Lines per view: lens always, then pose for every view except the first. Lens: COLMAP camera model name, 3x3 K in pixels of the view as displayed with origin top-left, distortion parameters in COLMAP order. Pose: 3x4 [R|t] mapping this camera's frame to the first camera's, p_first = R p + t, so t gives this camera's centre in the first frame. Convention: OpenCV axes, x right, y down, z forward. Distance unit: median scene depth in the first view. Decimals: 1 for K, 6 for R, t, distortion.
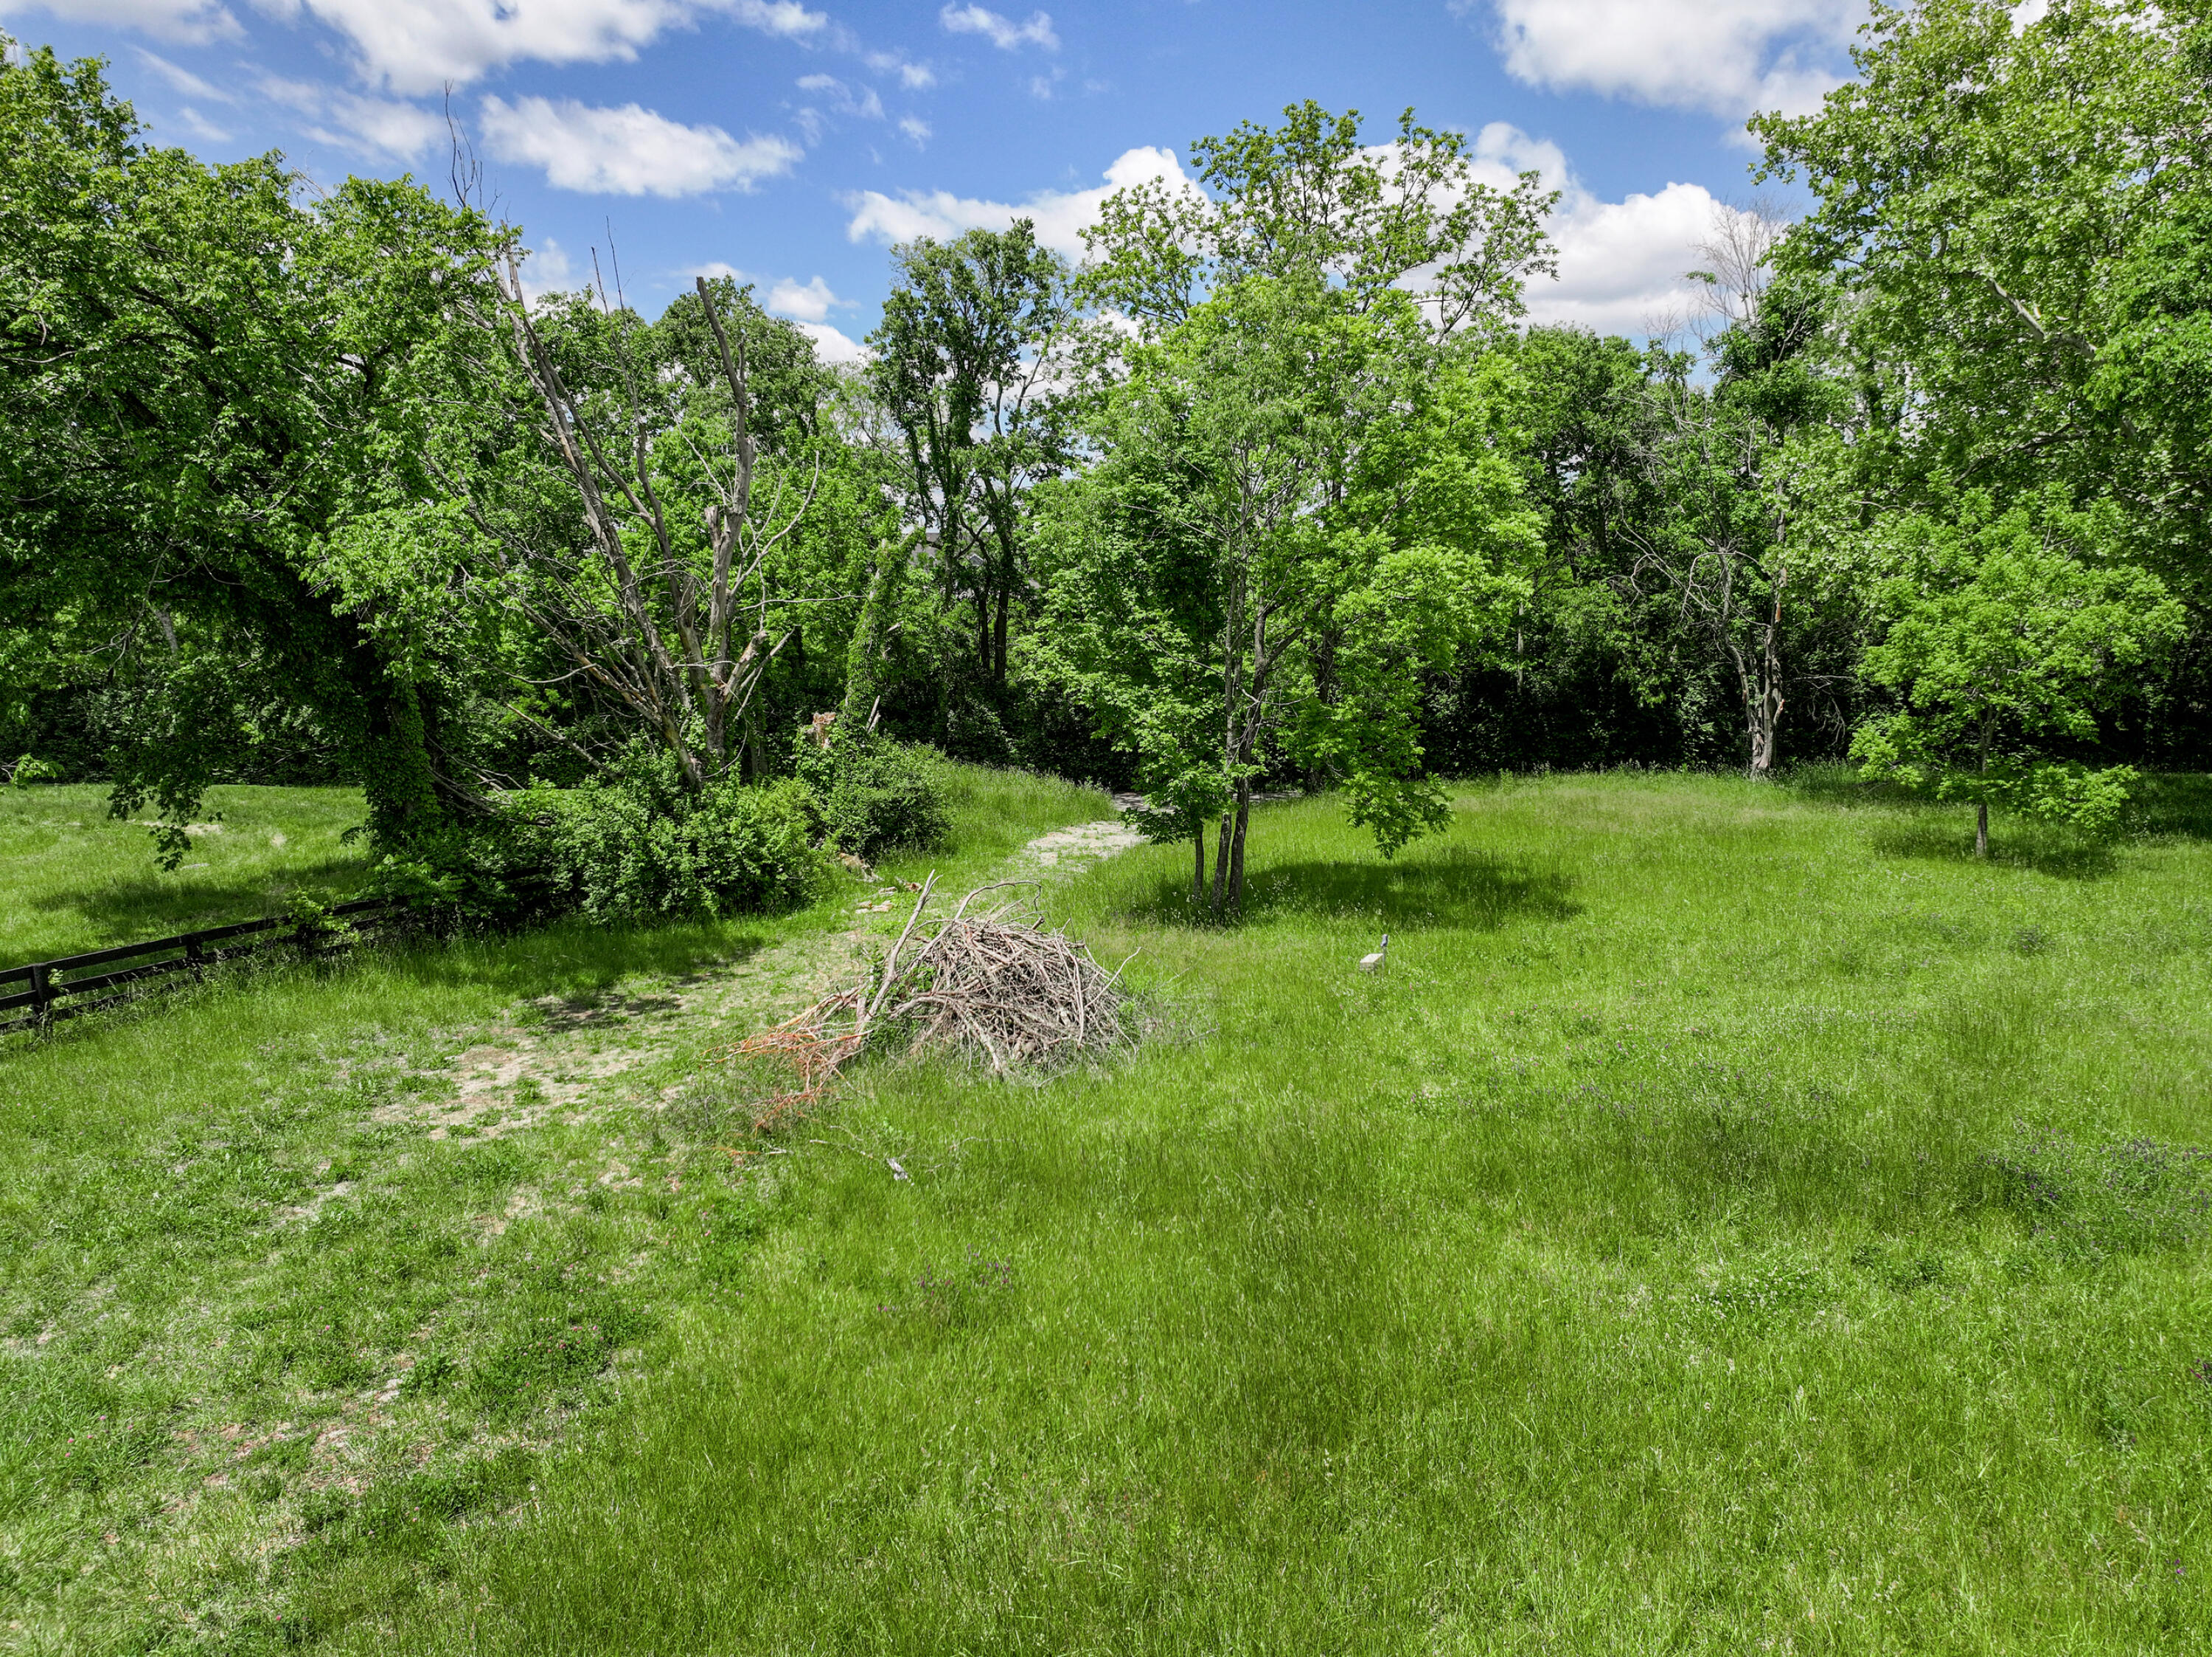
lens RADIAL K [[1511.8, 0, 1105.9], [0, 1511.8, 820.8], [0, 0, 1]] dist [-0.003505, 0.024375]
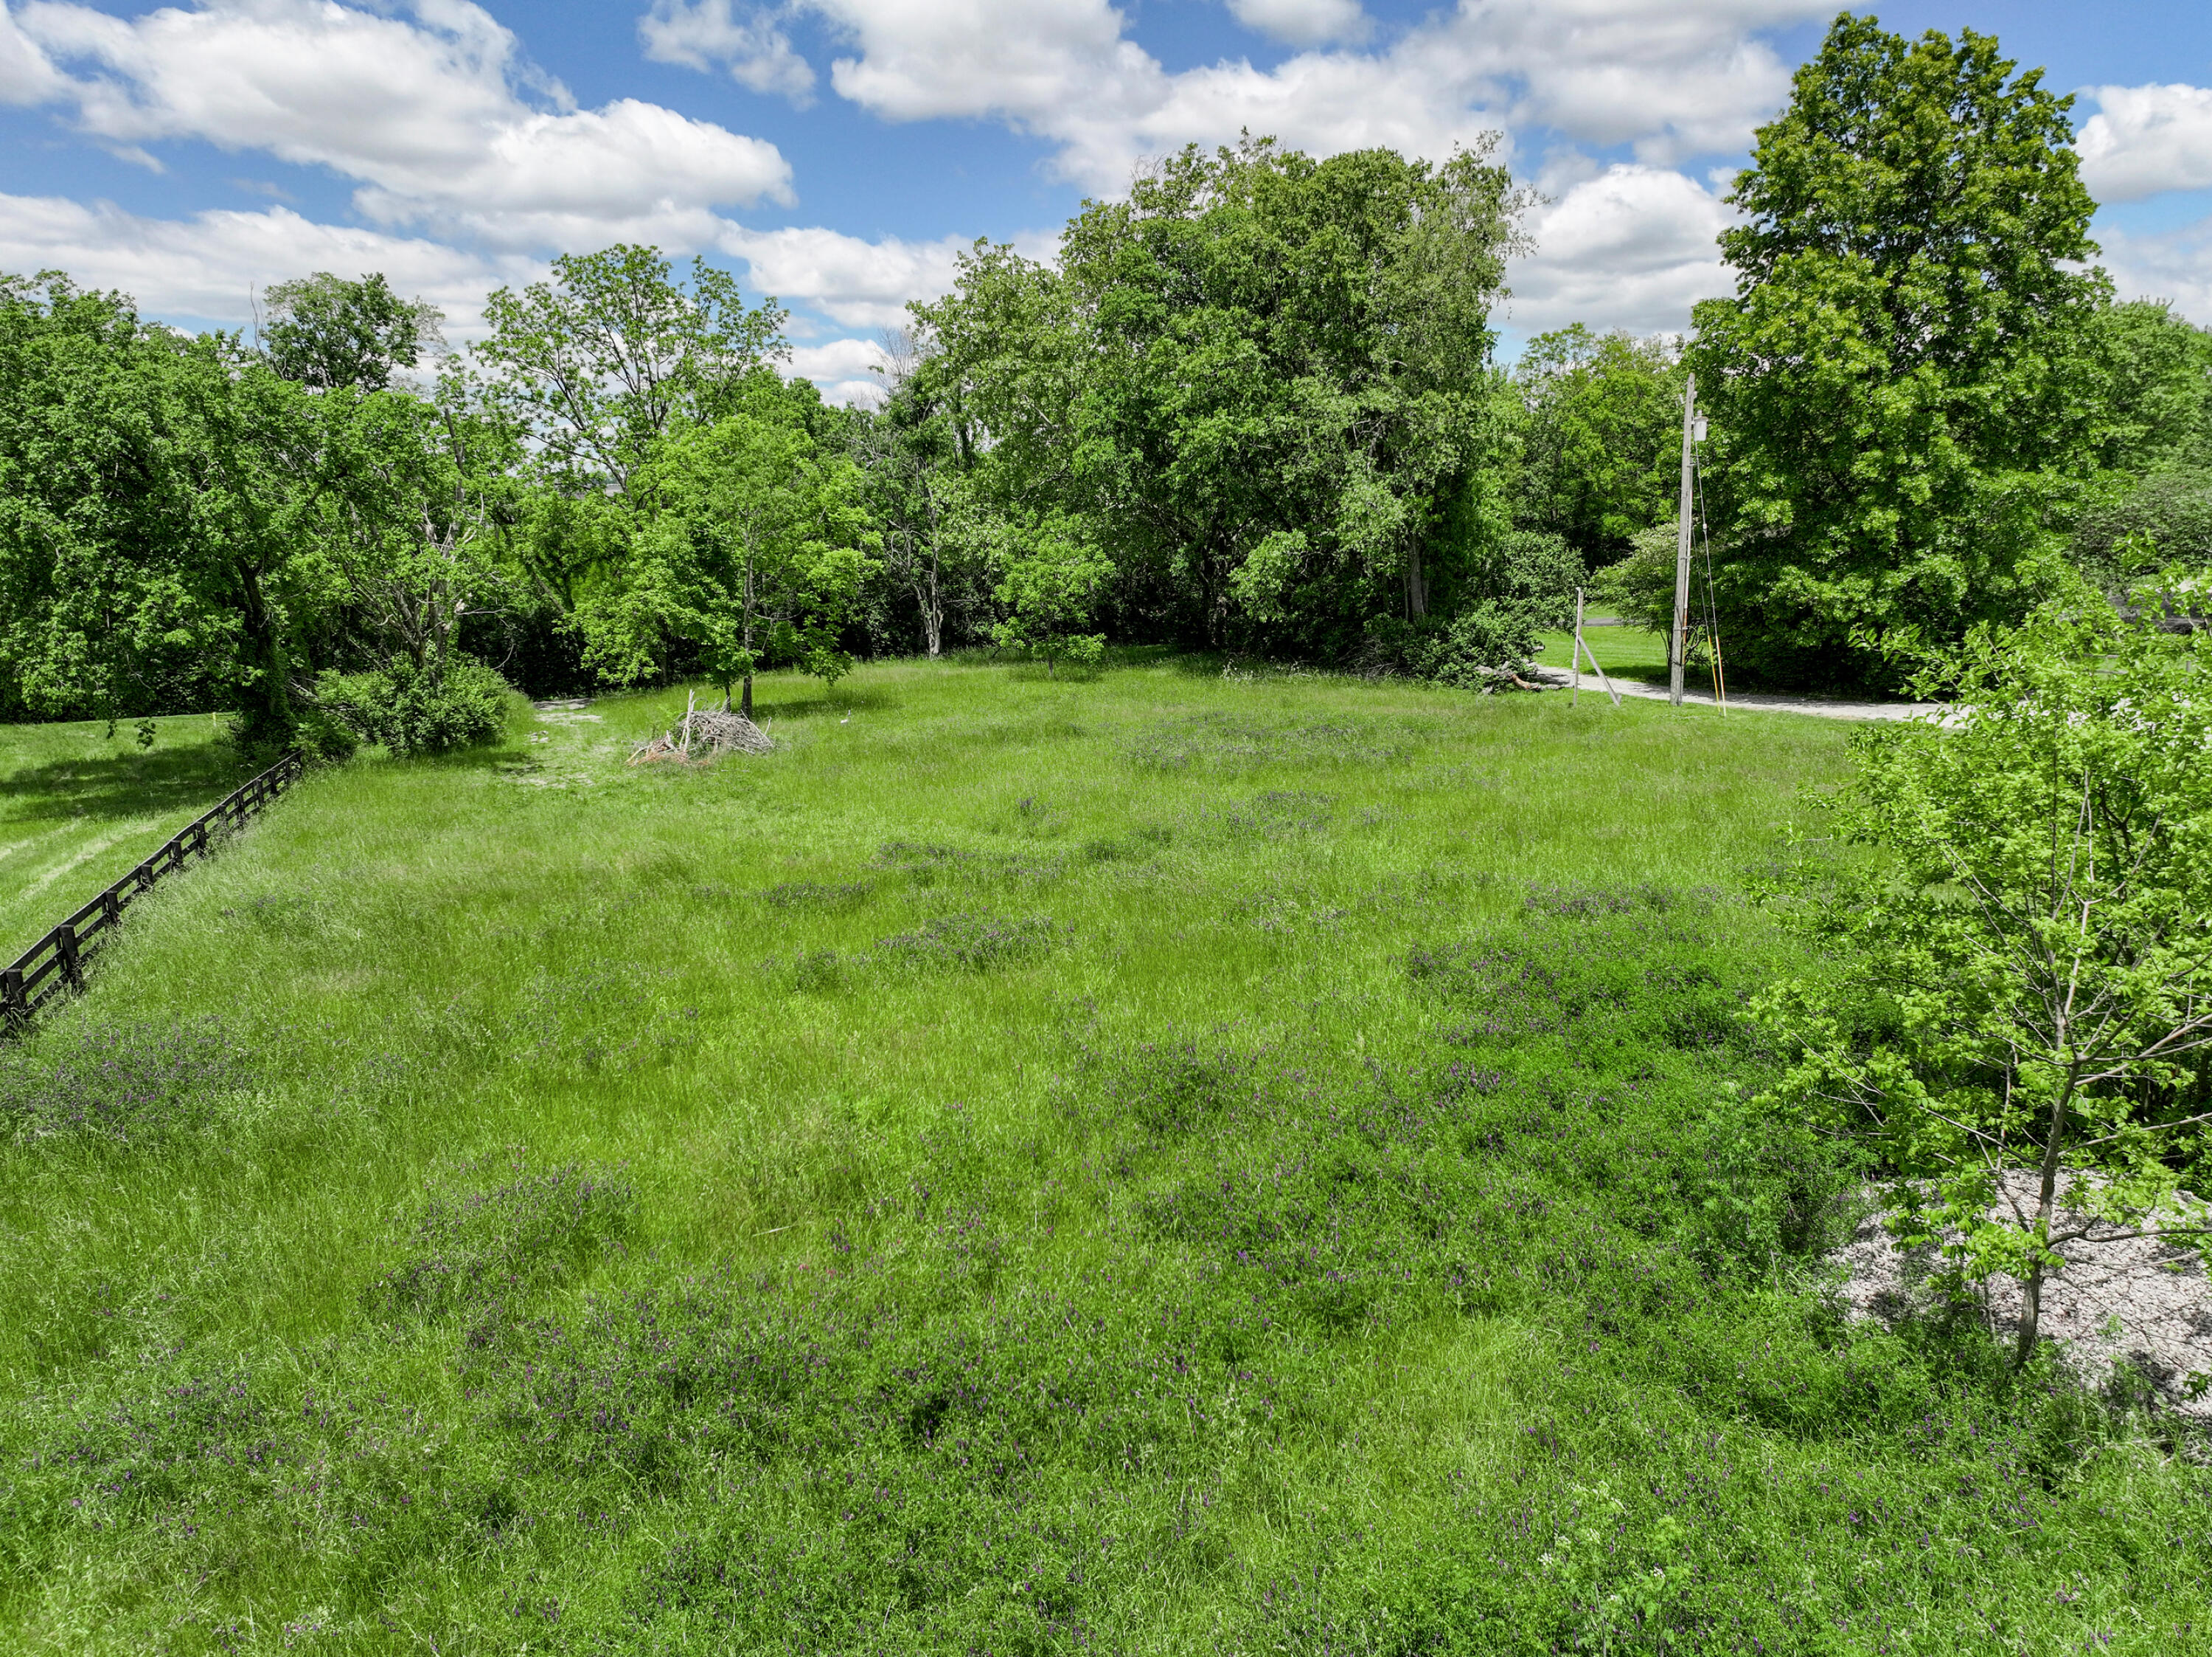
lens RADIAL K [[1511.8, 0, 1105.9], [0, 1511.8, 820.8], [0, 0, 1]] dist [-0.003505, 0.024375]
pose [[0.832812, -0.111120, 0.542289, -0.563738], [0.087900, 0.993762, 0.068641, 0.083135], [-0.546533, -0.009498, 0.837384, -0.876648]]
